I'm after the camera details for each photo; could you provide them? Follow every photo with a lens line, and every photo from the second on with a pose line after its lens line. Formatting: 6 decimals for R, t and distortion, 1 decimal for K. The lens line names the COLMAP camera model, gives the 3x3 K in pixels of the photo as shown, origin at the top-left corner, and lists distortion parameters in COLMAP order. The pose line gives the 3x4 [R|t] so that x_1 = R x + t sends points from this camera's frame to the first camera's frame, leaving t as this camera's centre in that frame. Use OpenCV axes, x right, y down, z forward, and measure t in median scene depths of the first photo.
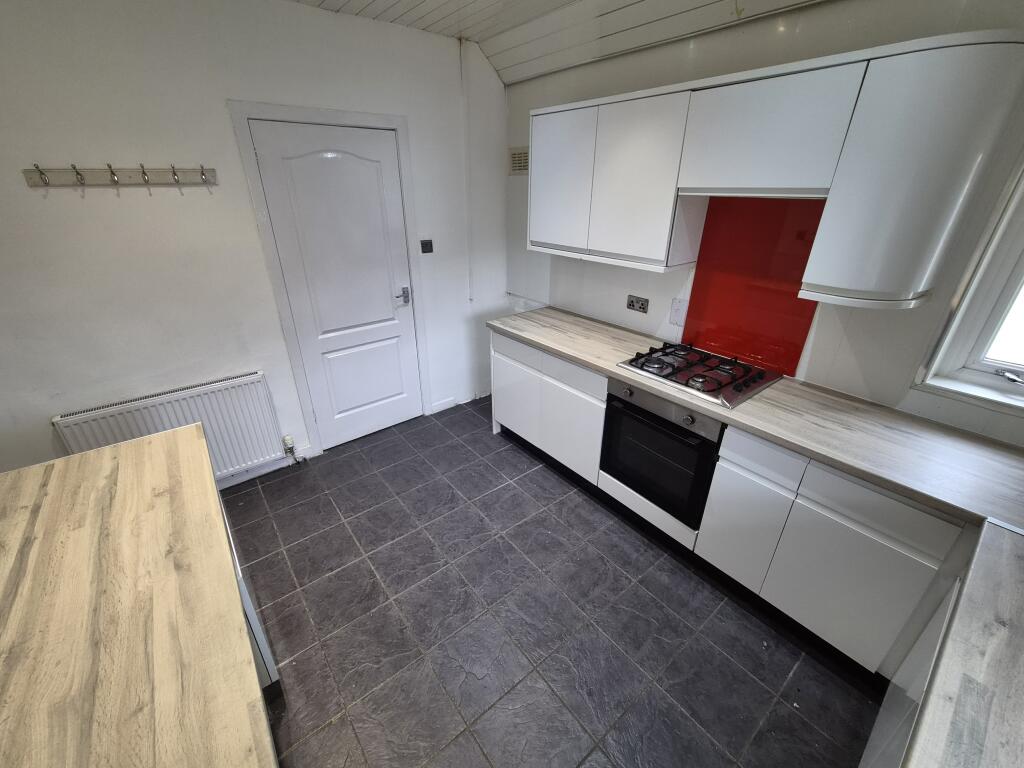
lens RADIAL K [[421.8, 0, 512.0], [0, 421.8, 384.0], [0, 0, 1]] dist [-0.000898, -0.000724]
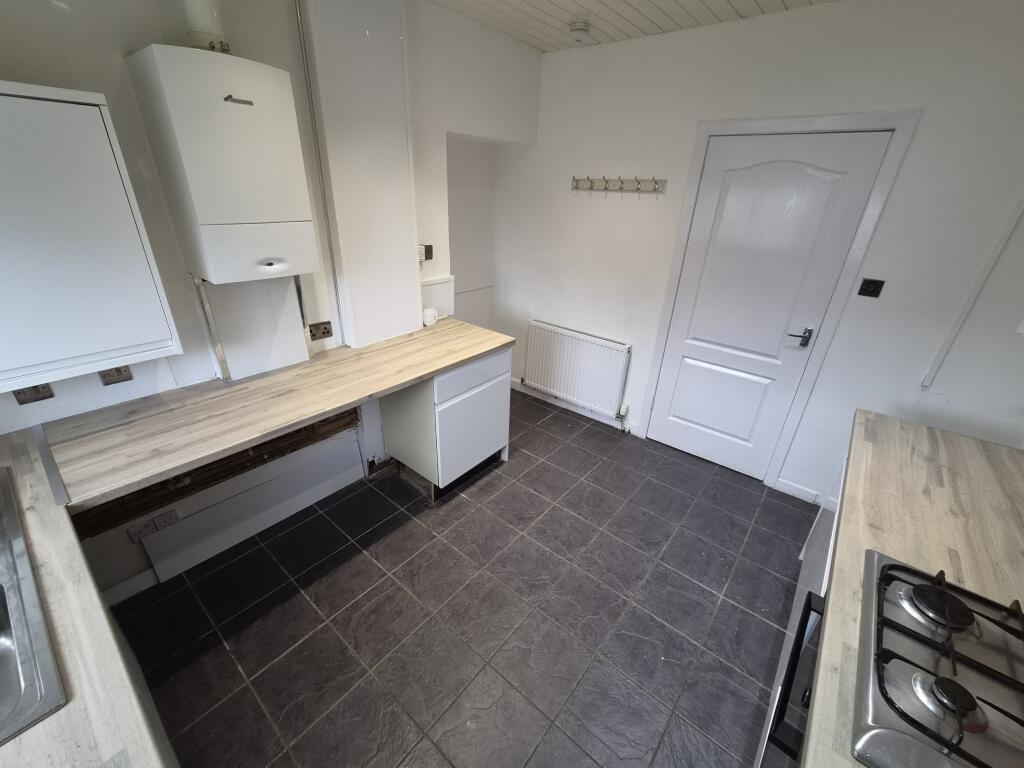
lens RADIAL K [[421.7, 0, 506.4], [0, 421.7, 383.1], [0, 0, 1]] dist [-0.000561, -0.000254]
pose [[0.196010, 0.425977, -0.883246, 0.528656], [-0.454680, 0.837522, 0.303022, -0.171265], [0.868819, 0.342199, 0.357846, 0.350599]]
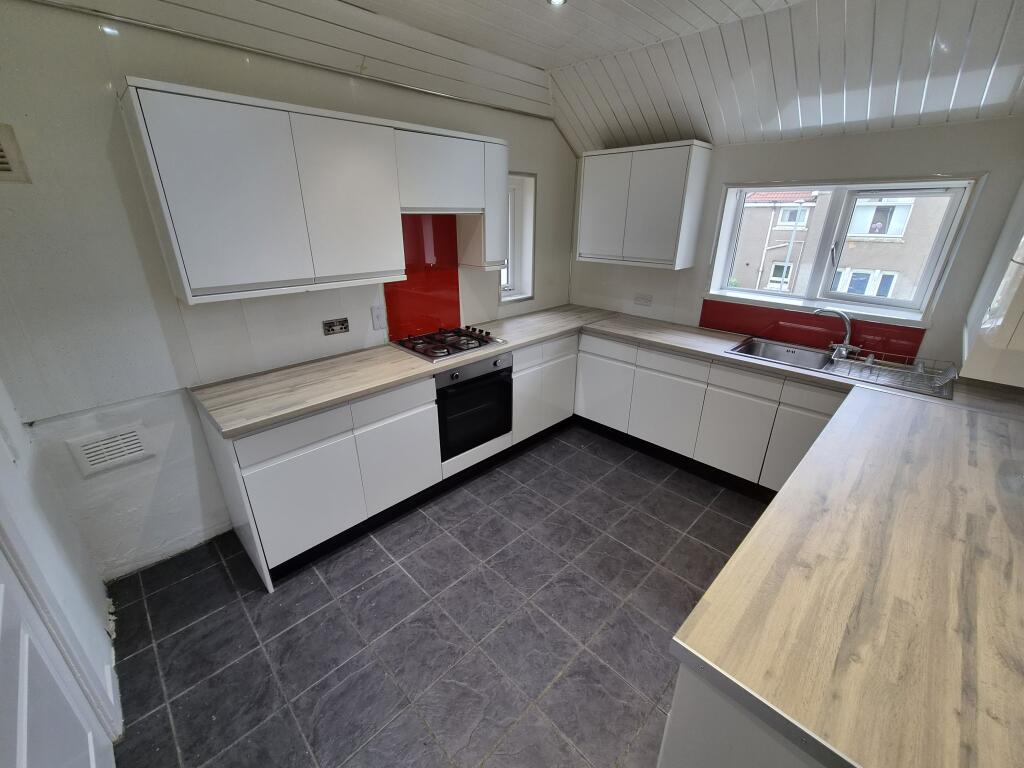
lens RADIAL K [[417.7, 0, 511.7], [0, 417.7, 381.4], [0, 0, 1]] dist [0.001290, 0.000723]
pose [[-0.110249, -0.371996, 0.921664, -0.805477], [0.424109, 0.821047, 0.382118, -0.337325], [-0.898875, 0.433014, 0.067247, 0.755827]]
